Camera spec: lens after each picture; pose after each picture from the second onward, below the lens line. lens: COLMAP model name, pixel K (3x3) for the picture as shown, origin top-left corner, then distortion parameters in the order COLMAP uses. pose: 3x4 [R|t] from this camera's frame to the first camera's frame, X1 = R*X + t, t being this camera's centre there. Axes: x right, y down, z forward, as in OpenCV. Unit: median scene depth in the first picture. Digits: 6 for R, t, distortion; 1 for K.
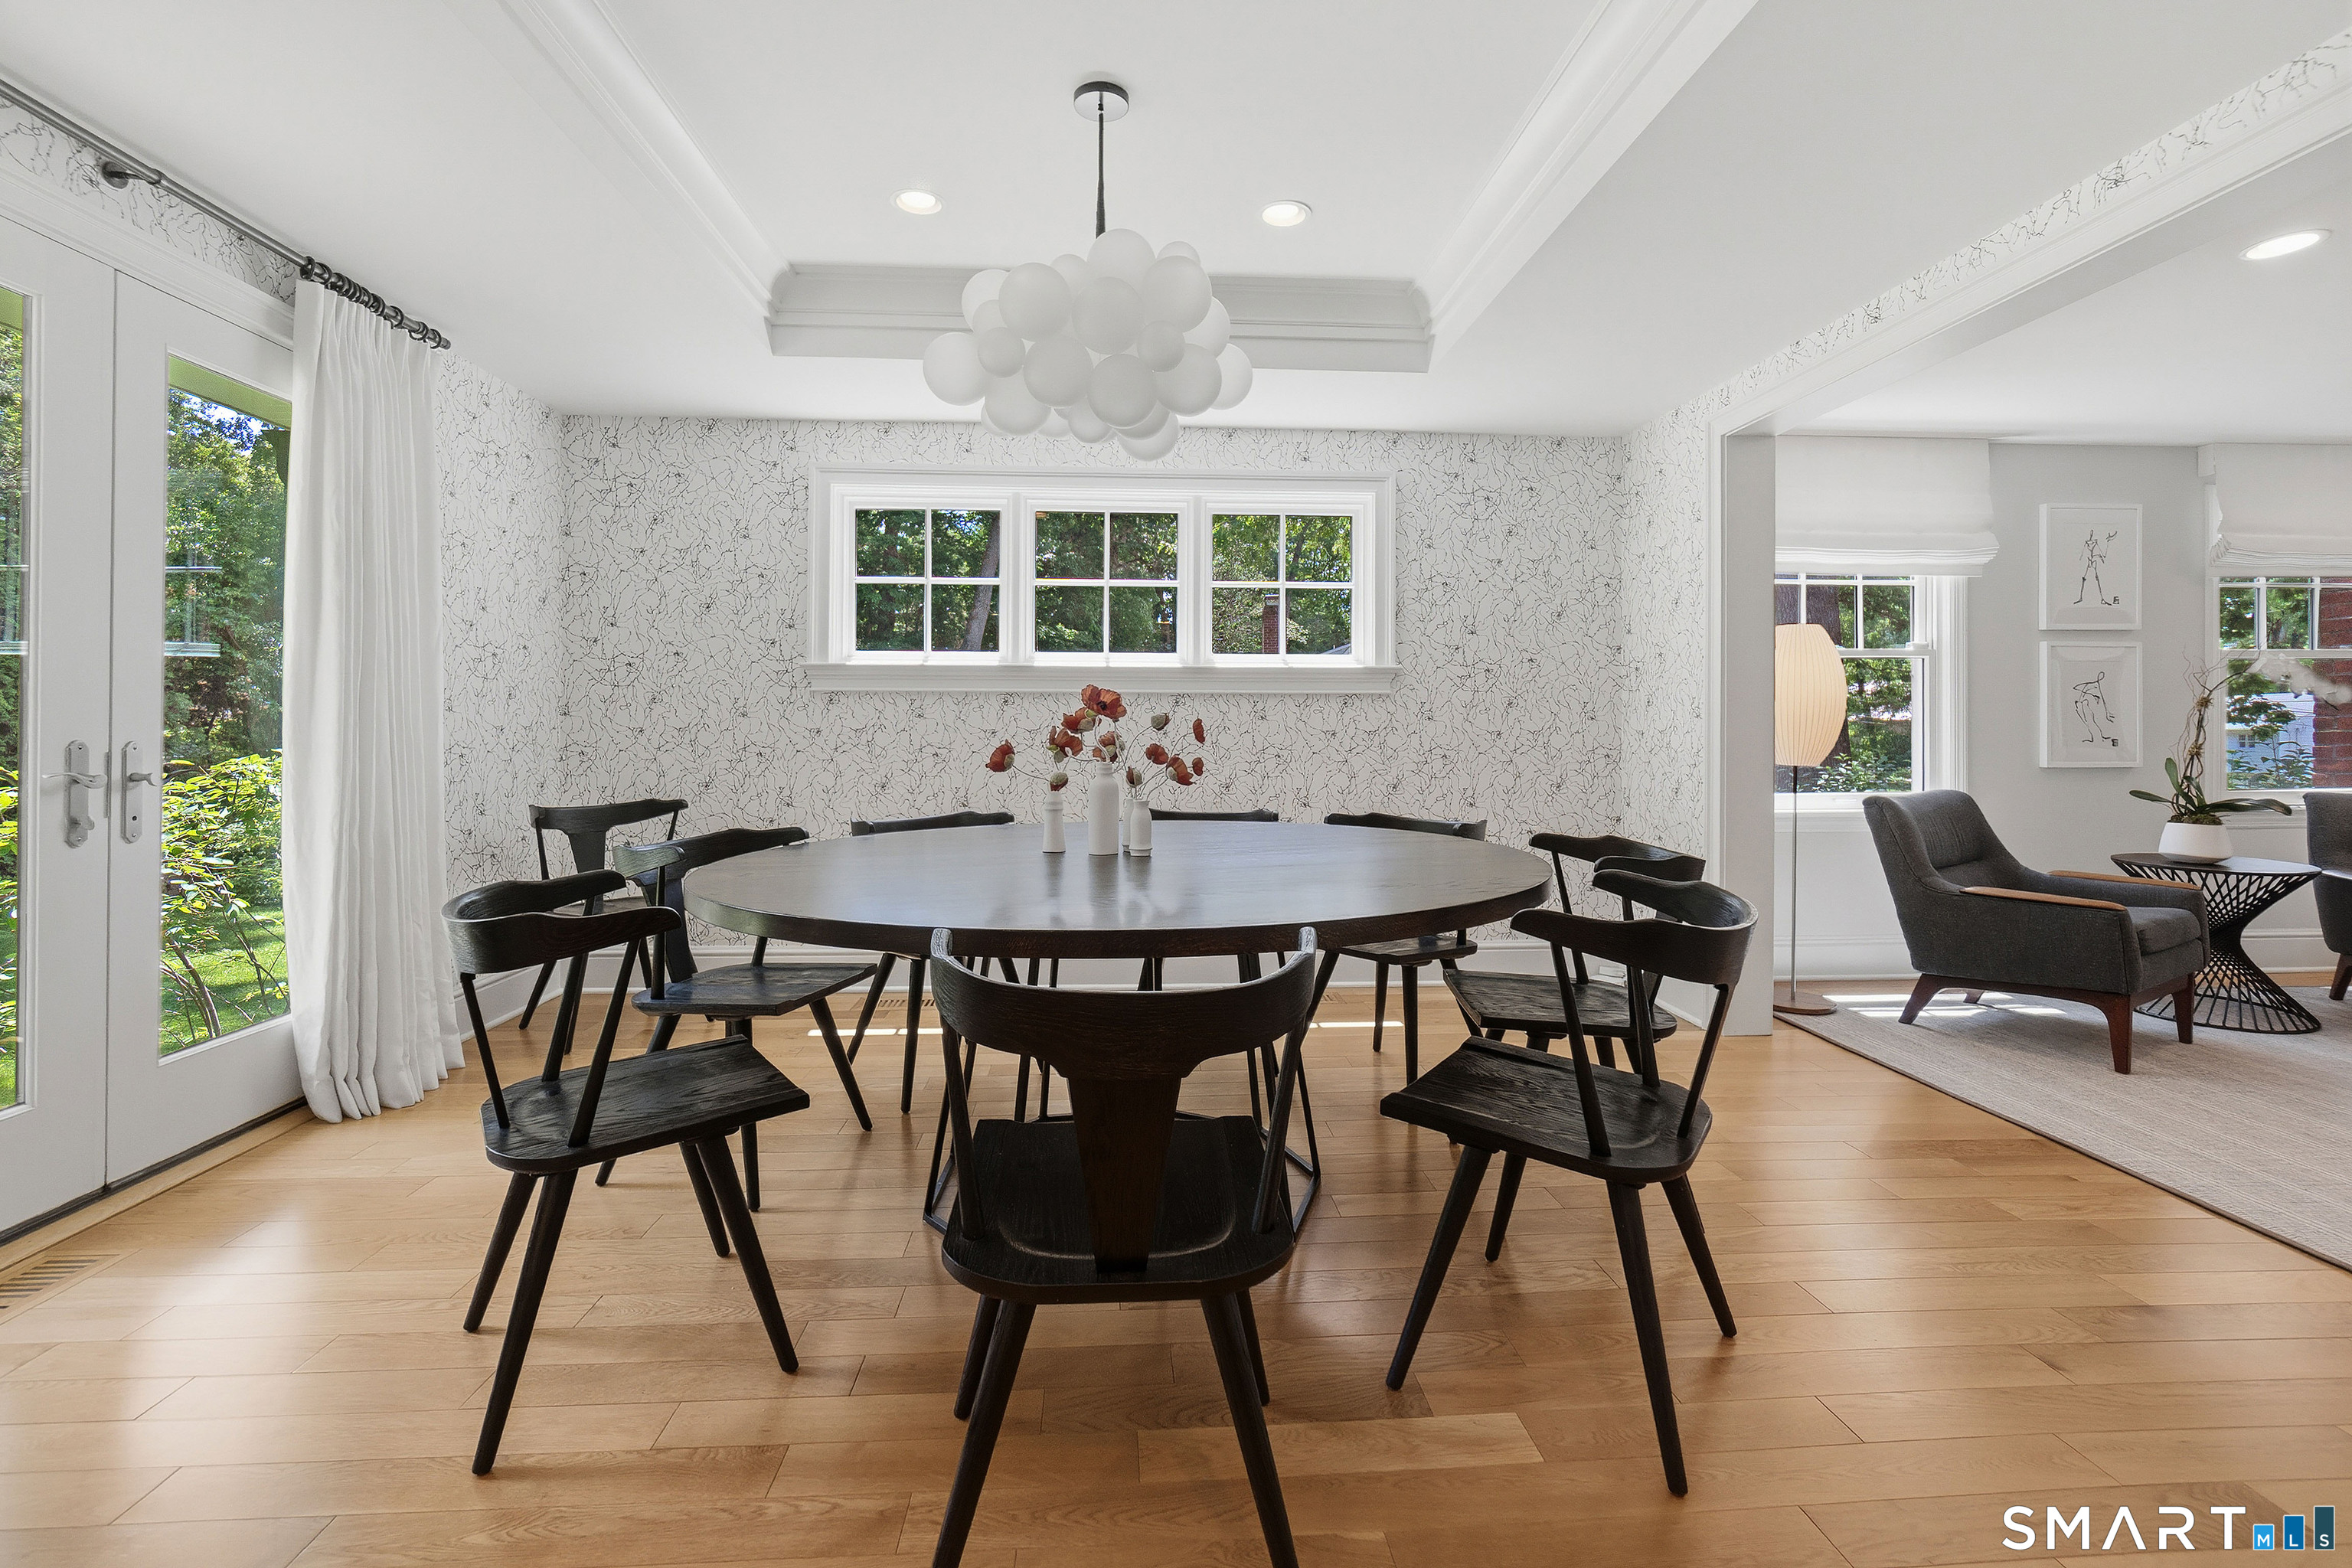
lens RADIAL K [[1040.8, 0, 1174.9], [0, 1040.8, 726.6], [0, 0, 1]] dist [0.000593, 0.000387]
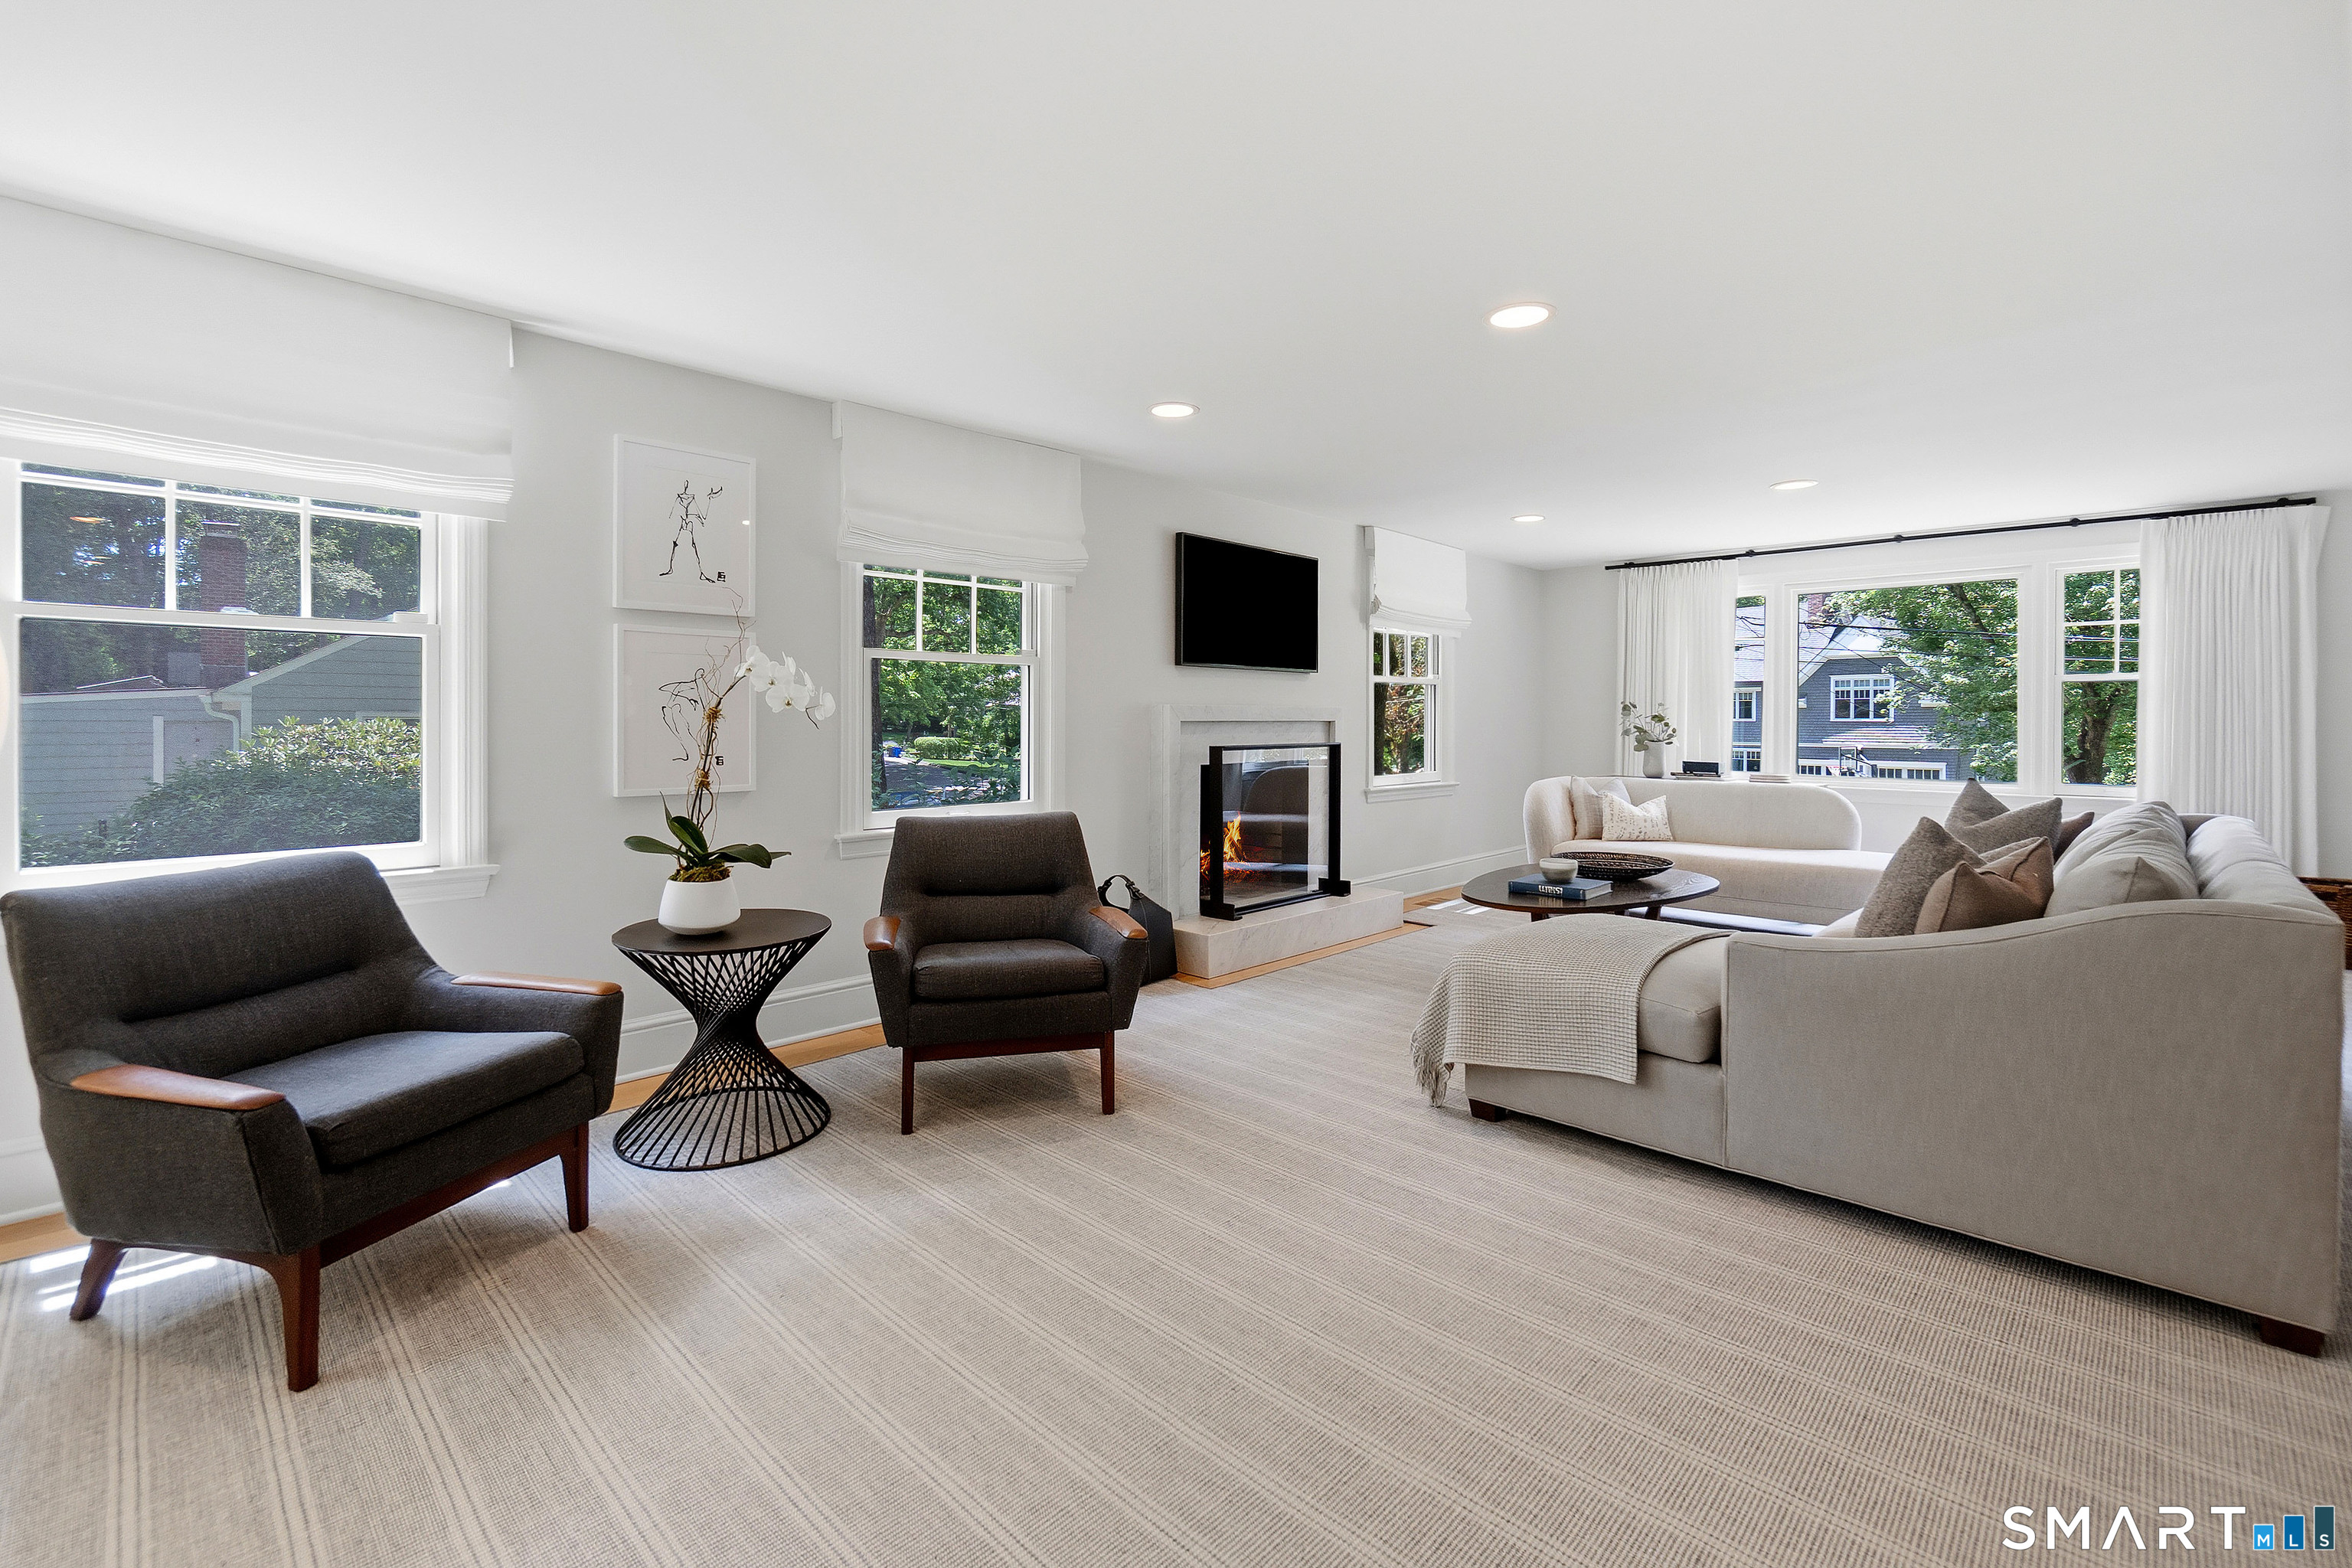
lens RADIAL K [[1040.8, 0, 1174.9], [0, 1040.8, 726.6], [0, 0, 1]] dist [0.000593, 0.000387]
pose [[0.744164, 0.001975, 0.667994, 0.644162], [-0.014070, 0.999820, 0.012719, -0.025072], [-0.667849, -0.018864, 0.744058, 0.200243]]
